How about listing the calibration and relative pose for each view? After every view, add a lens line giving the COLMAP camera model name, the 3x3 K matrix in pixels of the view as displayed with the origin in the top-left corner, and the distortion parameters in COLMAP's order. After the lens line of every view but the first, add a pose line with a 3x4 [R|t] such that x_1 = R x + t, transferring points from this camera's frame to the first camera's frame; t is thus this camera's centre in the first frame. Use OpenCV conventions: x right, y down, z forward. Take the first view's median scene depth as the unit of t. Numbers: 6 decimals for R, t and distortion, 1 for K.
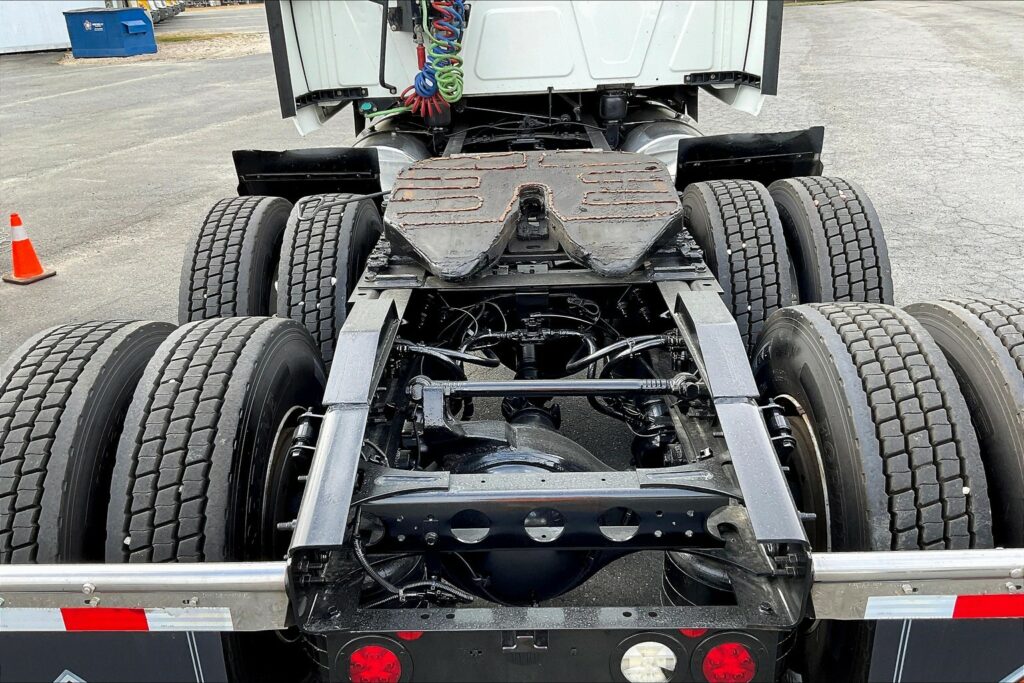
lens RADIAL K [[842.7, 0, 512.0], [0, 842.7, 341.5], [0, 0, 1]] dist [0.104217, -0.184590]
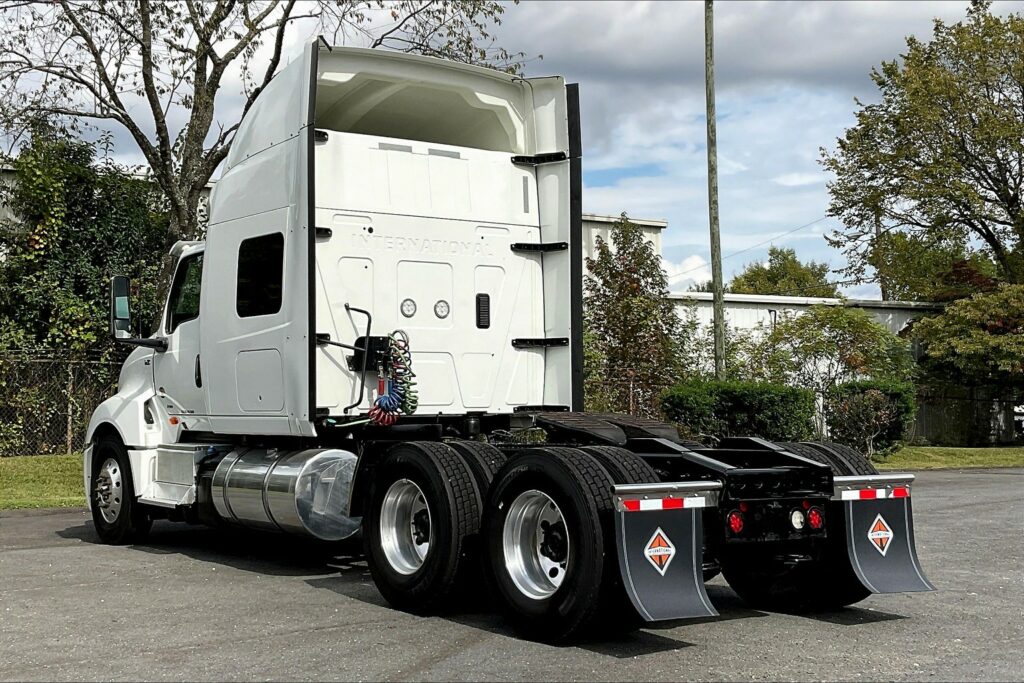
lens RADIAL K [[1342.9, 0, 512.0], [0, 1342.9, 341.5], [0, 0, 1]] dist [0.100494, -0.015318]
pose [[0.797021, 0.060067, 0.600957, -1.240626], [0.214892, 0.901719, -0.375131, 0.476767], [-0.564428, 0.428129, 0.705781, -0.733975]]
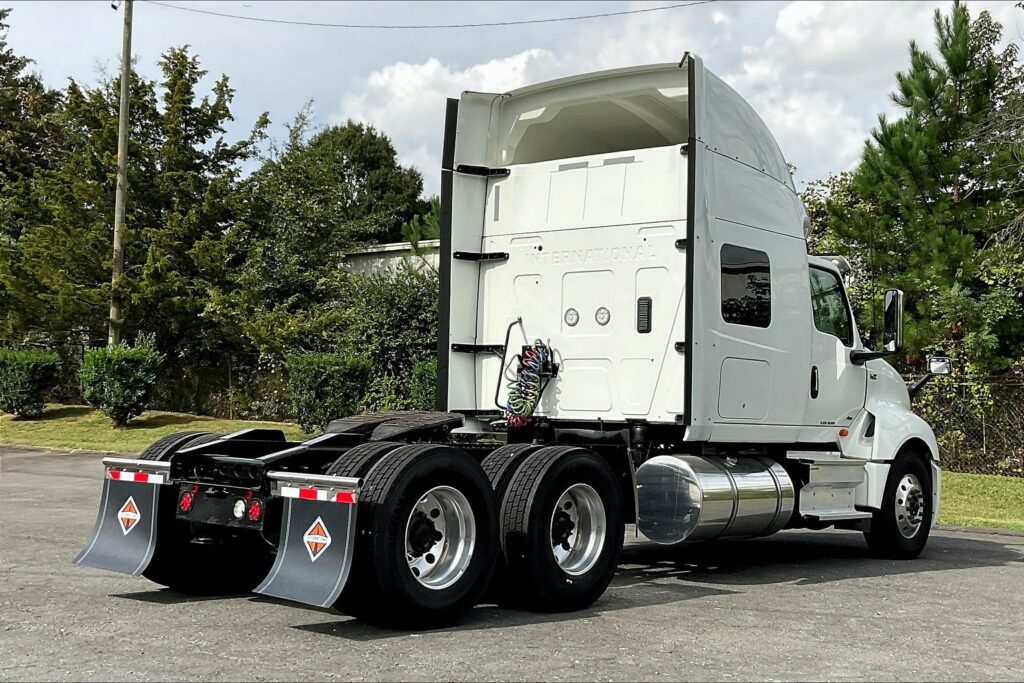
lens RADIAL K [[1395.5, 0, 512.0], [0, 1395.5, 341.5], [0, 0, 1]] dist [0.231440, 0.028995]
pose [[0.766784, 0.030084, -0.641200, 1.473018], [-0.308115, 0.893554, -0.326538, 0.417301], [0.563123, 0.447948, 0.694432, -0.817684]]
